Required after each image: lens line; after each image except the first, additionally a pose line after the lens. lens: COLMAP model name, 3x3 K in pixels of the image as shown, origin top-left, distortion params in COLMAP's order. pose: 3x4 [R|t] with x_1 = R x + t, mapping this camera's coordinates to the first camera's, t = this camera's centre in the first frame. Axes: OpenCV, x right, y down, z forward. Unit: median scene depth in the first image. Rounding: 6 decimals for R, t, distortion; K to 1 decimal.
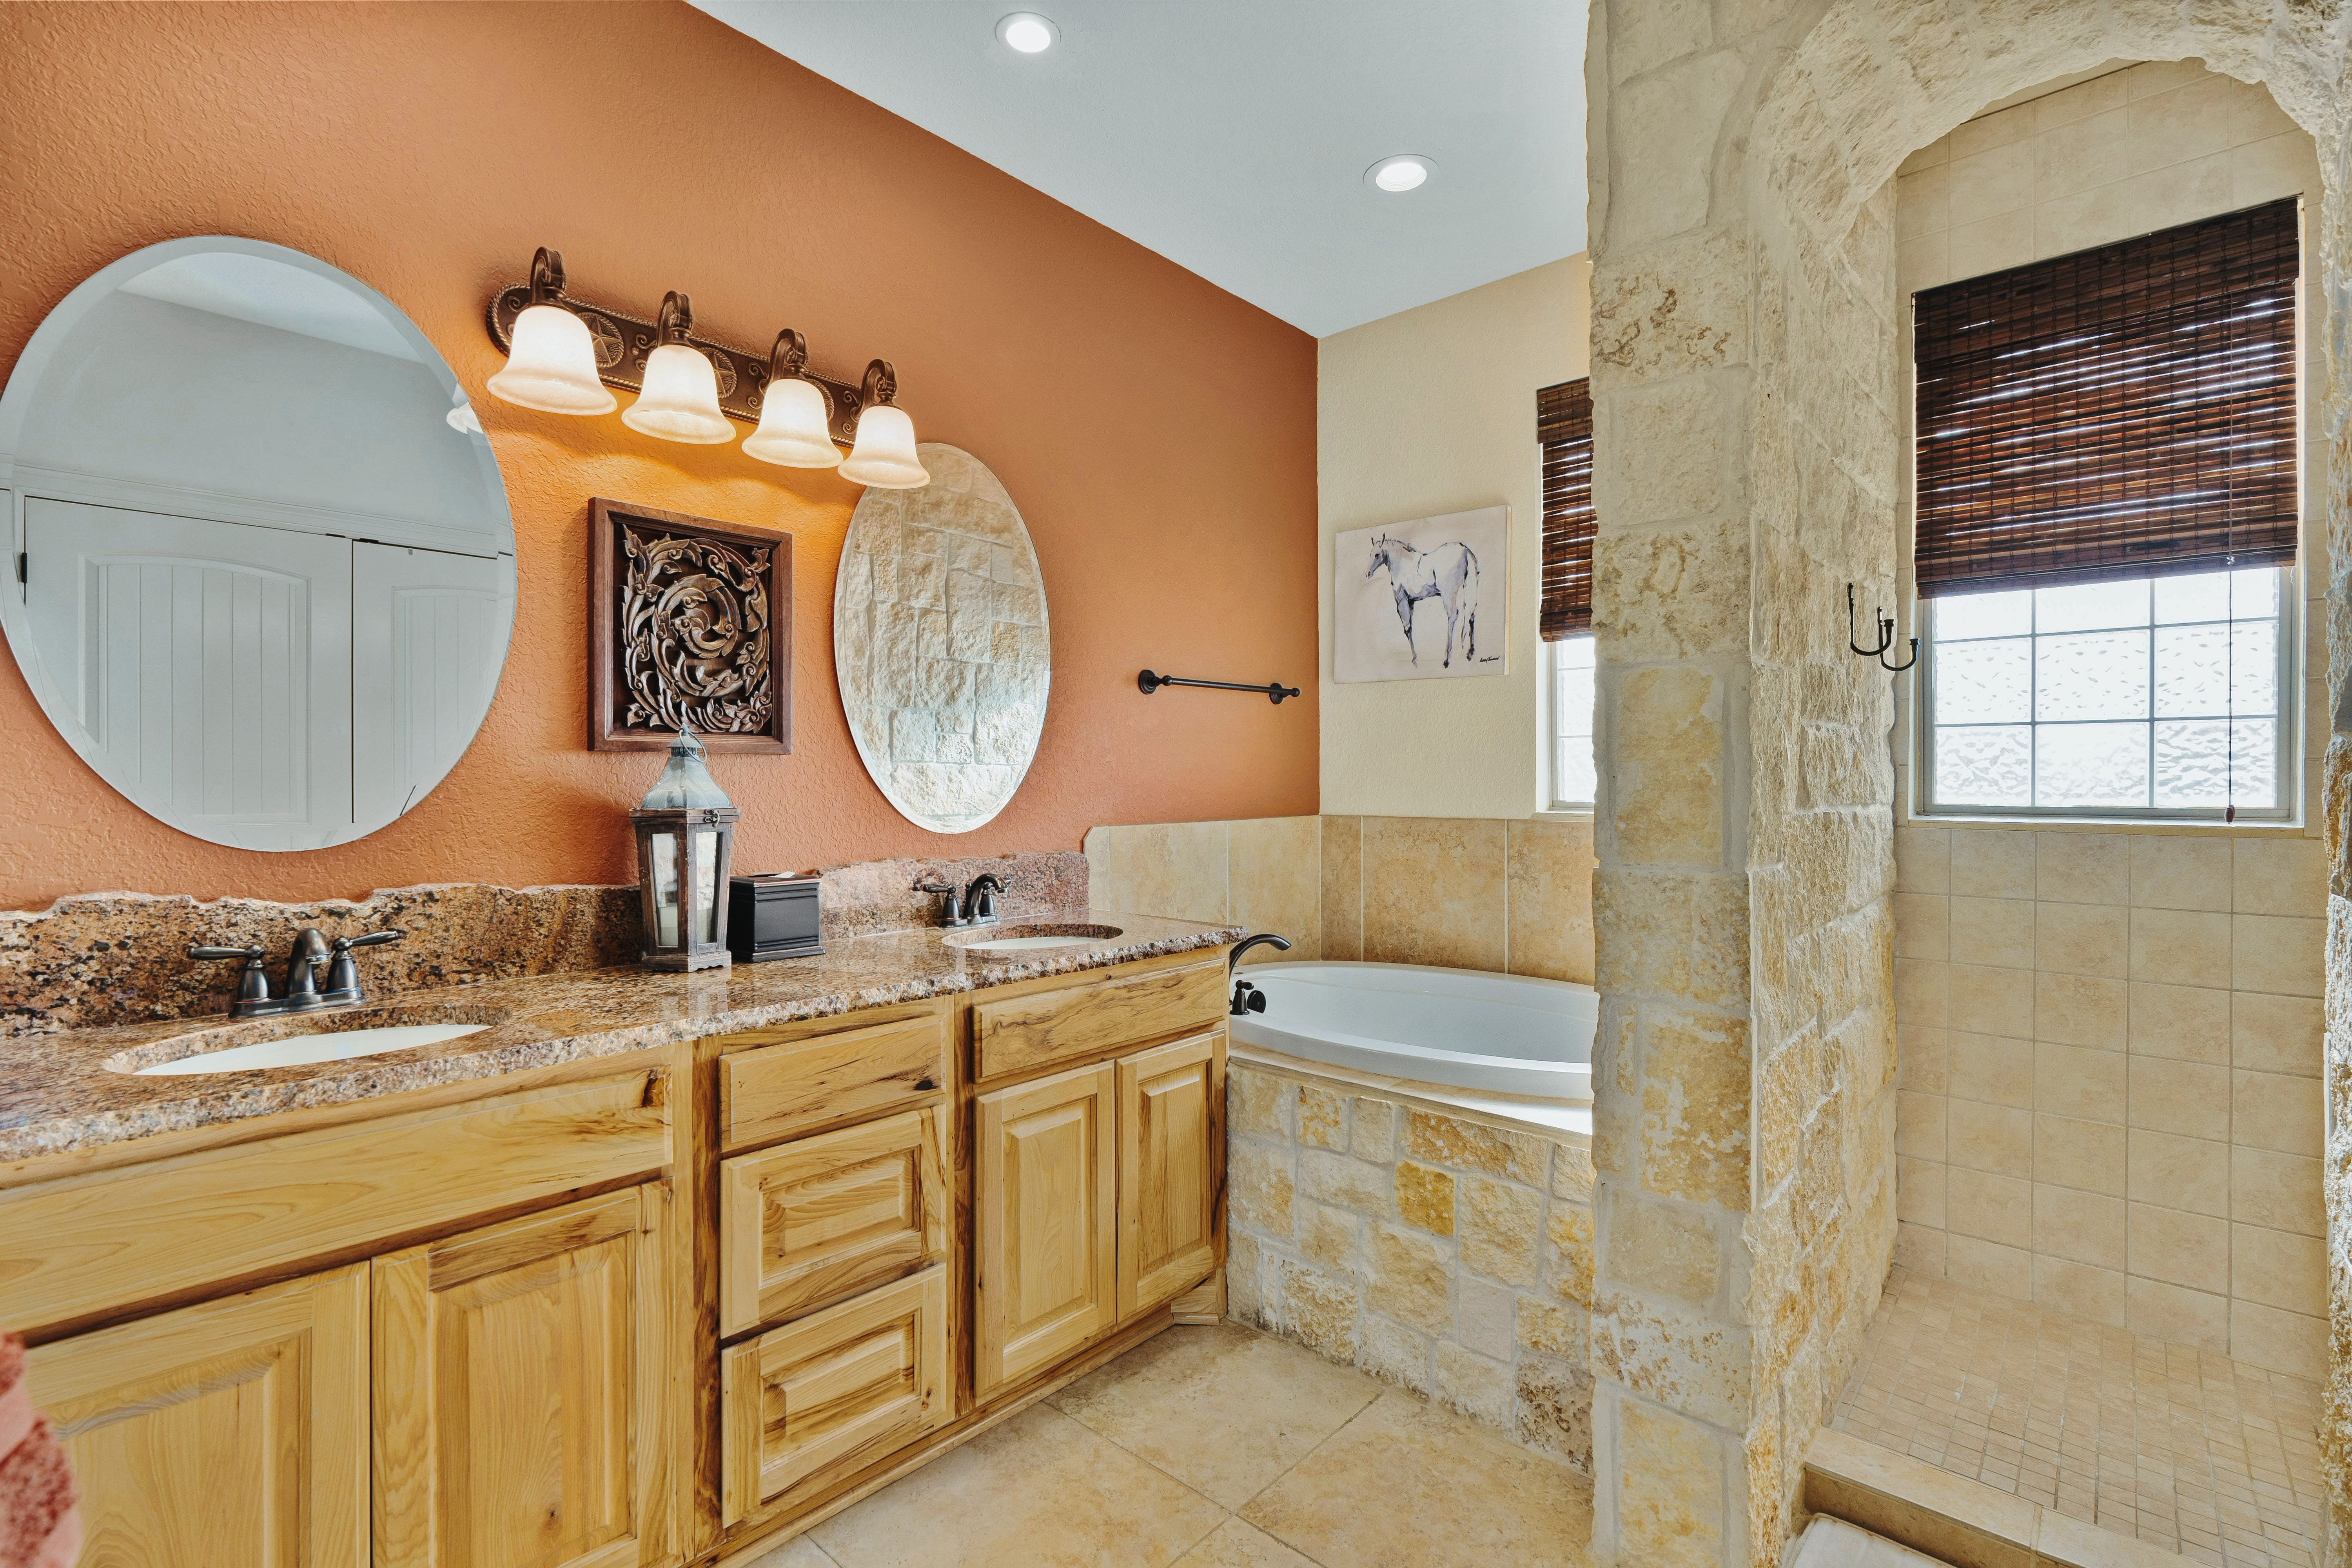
lens RADIAL K [[1070.3, 0, 1181.7], [0, 1070.3, 786.9], [0, 0, 1]] dist [-0.005325, 0.001163]
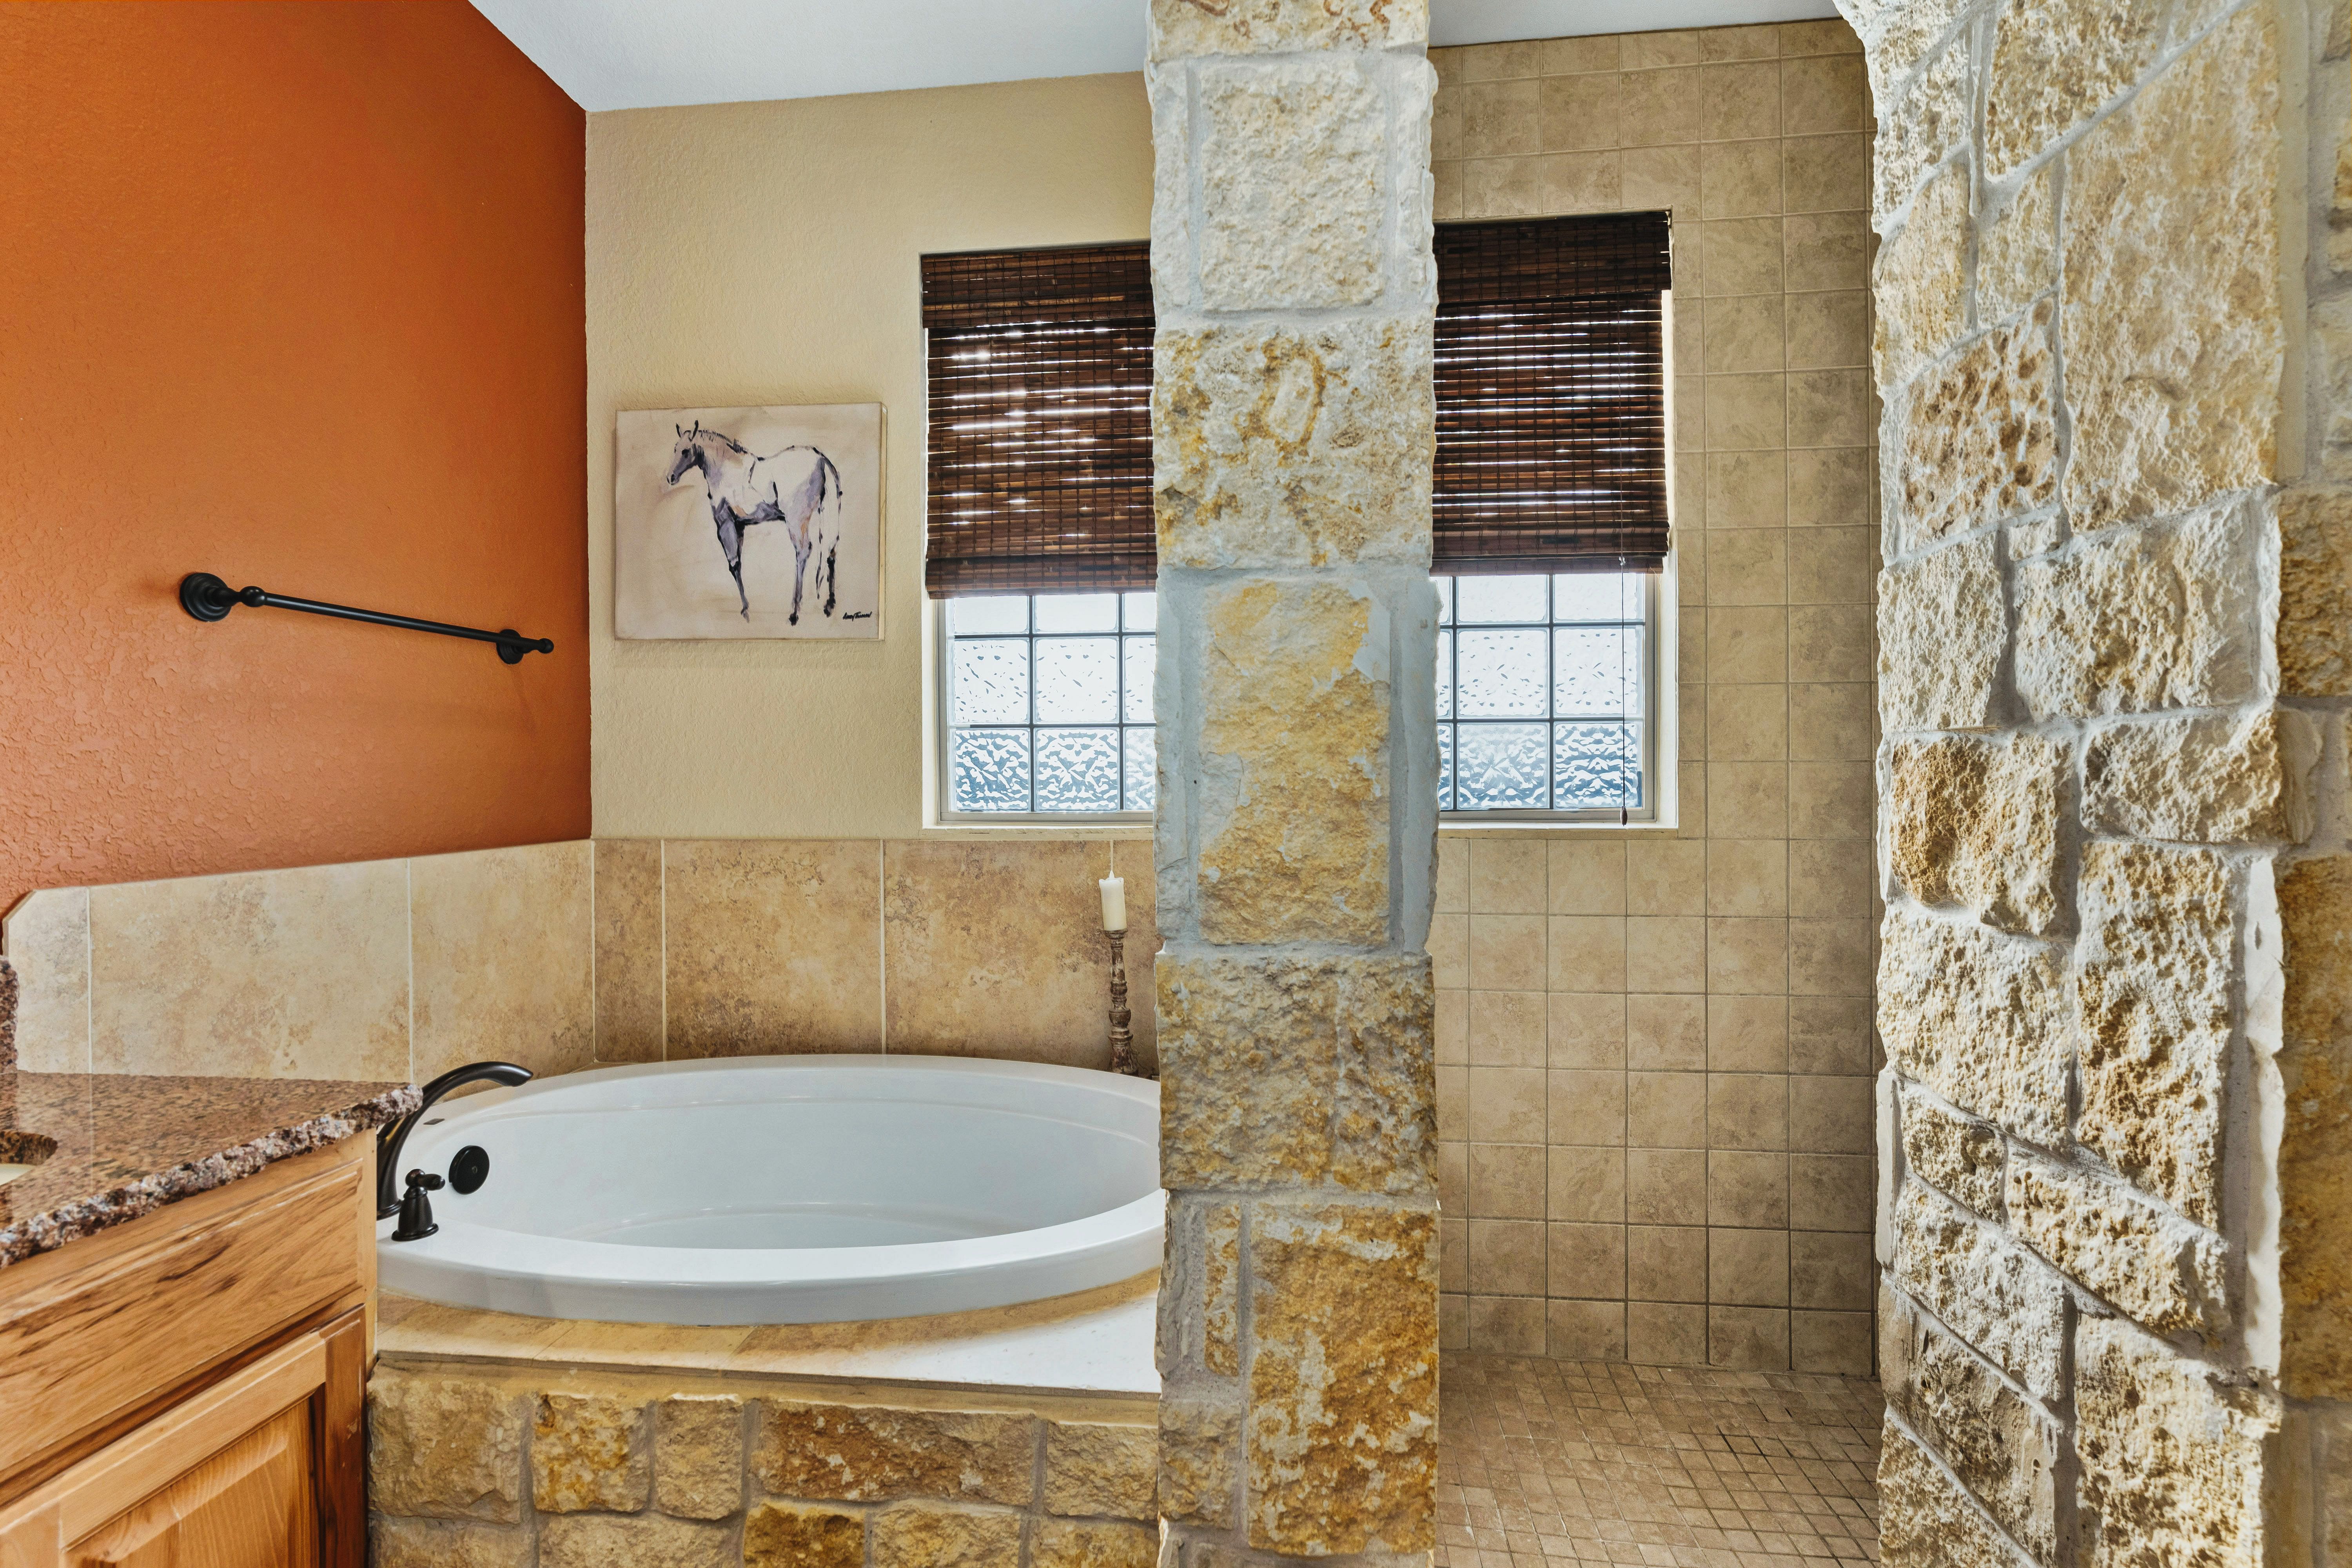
lens RADIAL K [[1064.2, 0, 1180.1], [0, 1064.2, 781.4], [0, 0, 1]] dist [-0.012835, 0.006093]
pose [[0.809575, -0.003879, 0.587003, 0.062976], [0.007935, 0.999959, -0.004335, -0.005312], [-0.586962, 0.008167, 0.809573, 0.417652]]
